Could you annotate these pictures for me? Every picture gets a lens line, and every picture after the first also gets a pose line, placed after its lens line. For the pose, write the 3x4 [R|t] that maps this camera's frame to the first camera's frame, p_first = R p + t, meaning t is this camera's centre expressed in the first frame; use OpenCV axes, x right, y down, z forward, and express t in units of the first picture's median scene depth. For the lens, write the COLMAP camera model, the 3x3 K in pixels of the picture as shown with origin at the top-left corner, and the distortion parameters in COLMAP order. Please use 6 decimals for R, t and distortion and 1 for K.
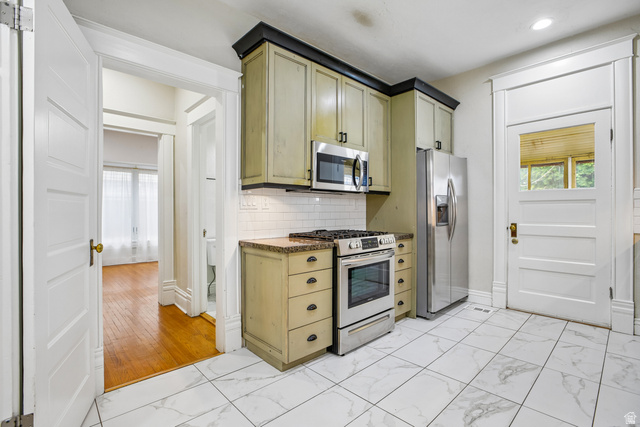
lens RADIAL K [[303.7, 0, 317.5], [0, 303.7, 210.0], [0, 0, 1]] dist [-0.046091, 0.017474]
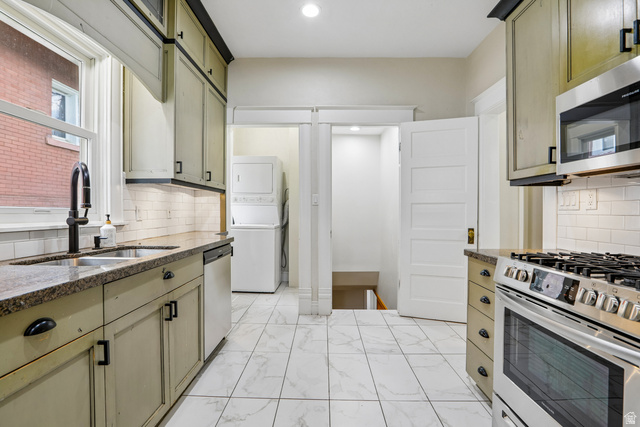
lens RADIAL K [[295.2, 0, 320.0], [0, 295.2, 213.5], [0, 0, 1]] dist [-0.000271, -0.000013]
pose [[-0.693612, 0.005054, -0.720331, 0.625149], [0.000815, 0.999980, 0.006231, 0.000359], [0.720348, 0.003734, -0.693603, 0.913160]]
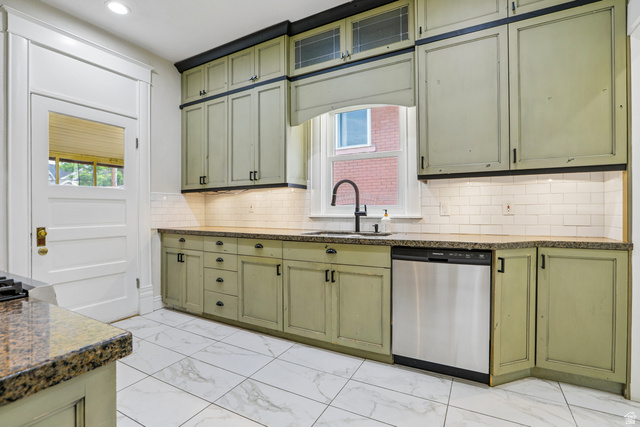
lens RADIAL K [[304.1, 0, 320.0], [0, 304.1, 213.5], [0, 0, 1]] dist [-0.038585, 0.000372]
pose [[-0.315640, -0.004559, 0.948868, -0.287062], [0.005626, 0.999962, 0.006675, 0.009778], [-0.948862, 0.007445, -0.315602, 0.633798]]
